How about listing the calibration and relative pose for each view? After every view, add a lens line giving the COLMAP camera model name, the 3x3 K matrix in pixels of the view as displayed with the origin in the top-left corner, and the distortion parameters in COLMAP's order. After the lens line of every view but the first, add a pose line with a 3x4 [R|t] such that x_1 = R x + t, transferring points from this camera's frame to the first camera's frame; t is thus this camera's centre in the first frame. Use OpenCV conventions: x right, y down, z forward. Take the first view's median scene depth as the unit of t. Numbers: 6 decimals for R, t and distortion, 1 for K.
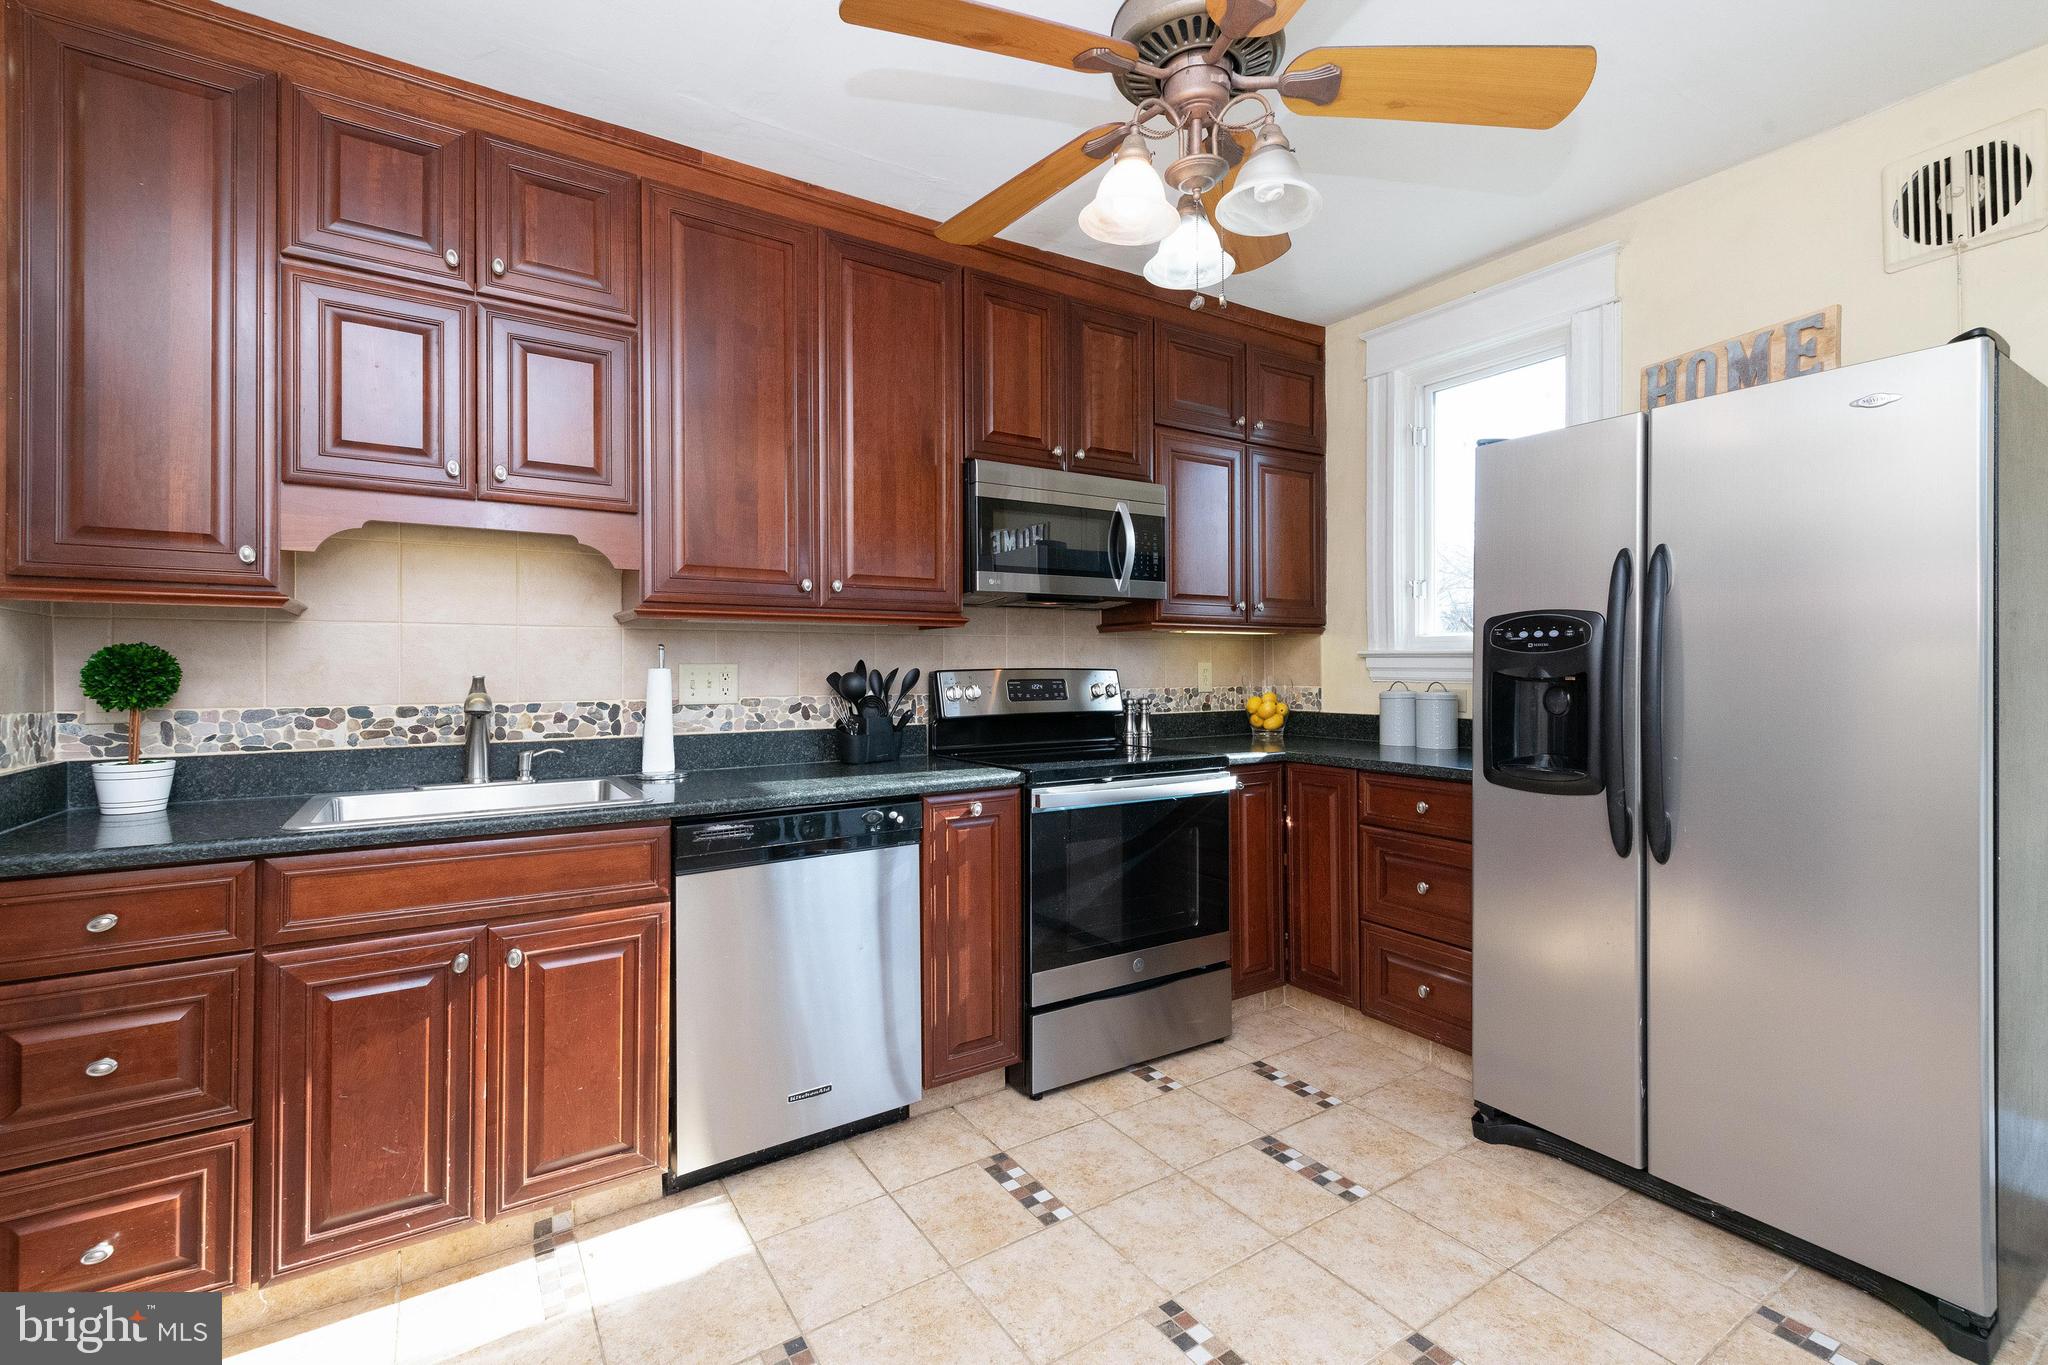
lens RADIAL K [[904.4, 0, 1040.5], [0, 904.4, 670.7], [0, 0, 1]] dist [0.001844, -0.003058]
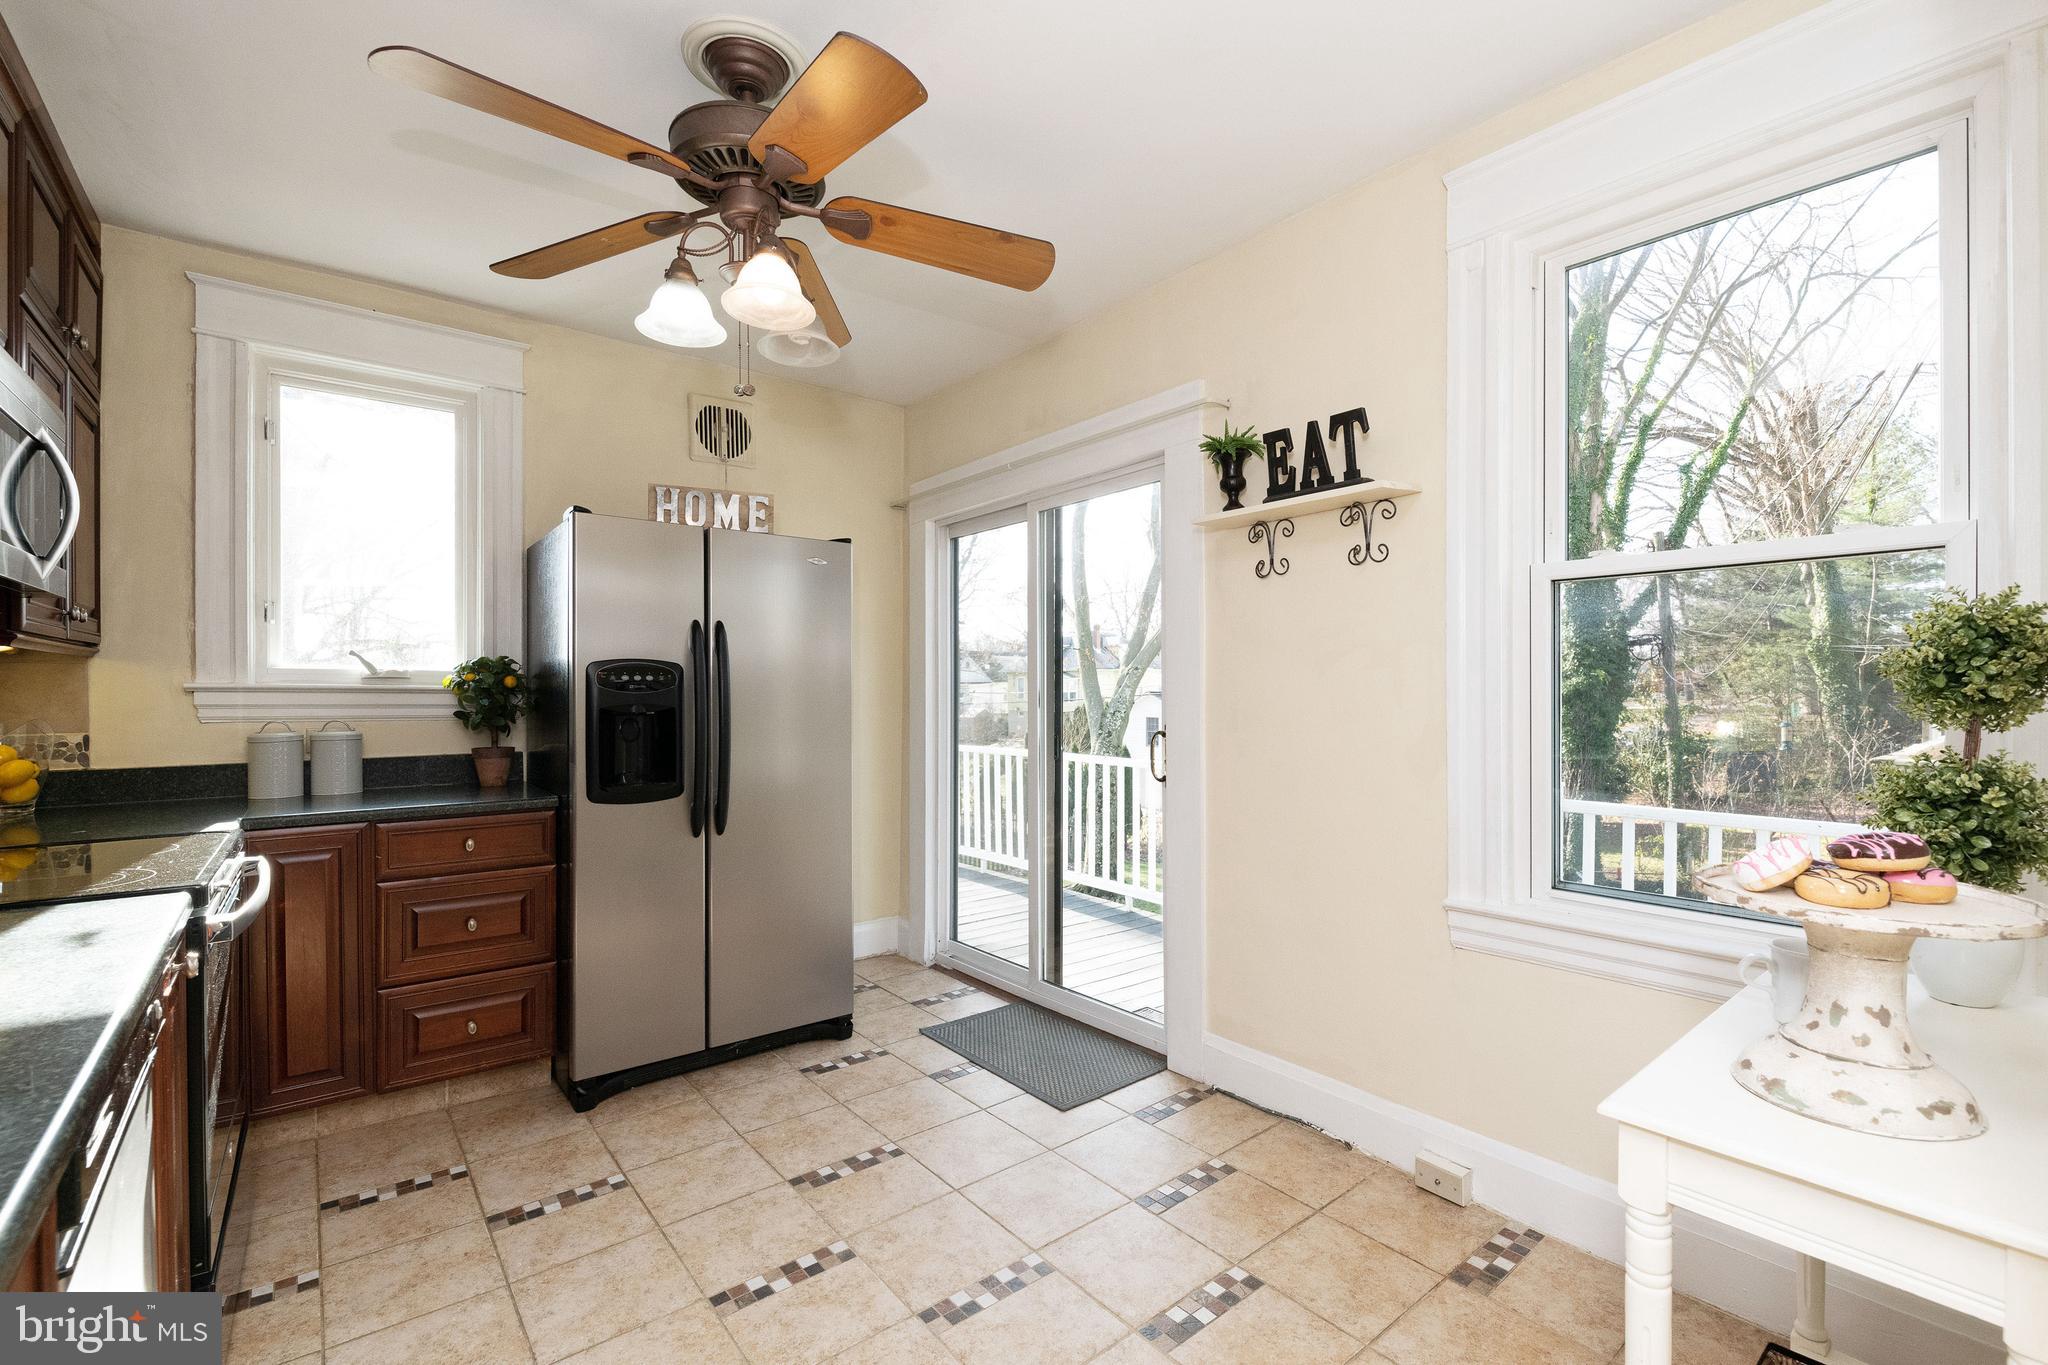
lens RADIAL K [[904.4, 0, 1032.4], [0, 904.4, 689.2], [0, 0, 1]] dist [0.001844, -0.003058]
pose [[-0.113616, 0.003379, 0.993519, -0.748008], [0.004290, 0.999987, -0.002910, -0.017847], [-0.993516, 0.003932, -0.113629, 0.569950]]
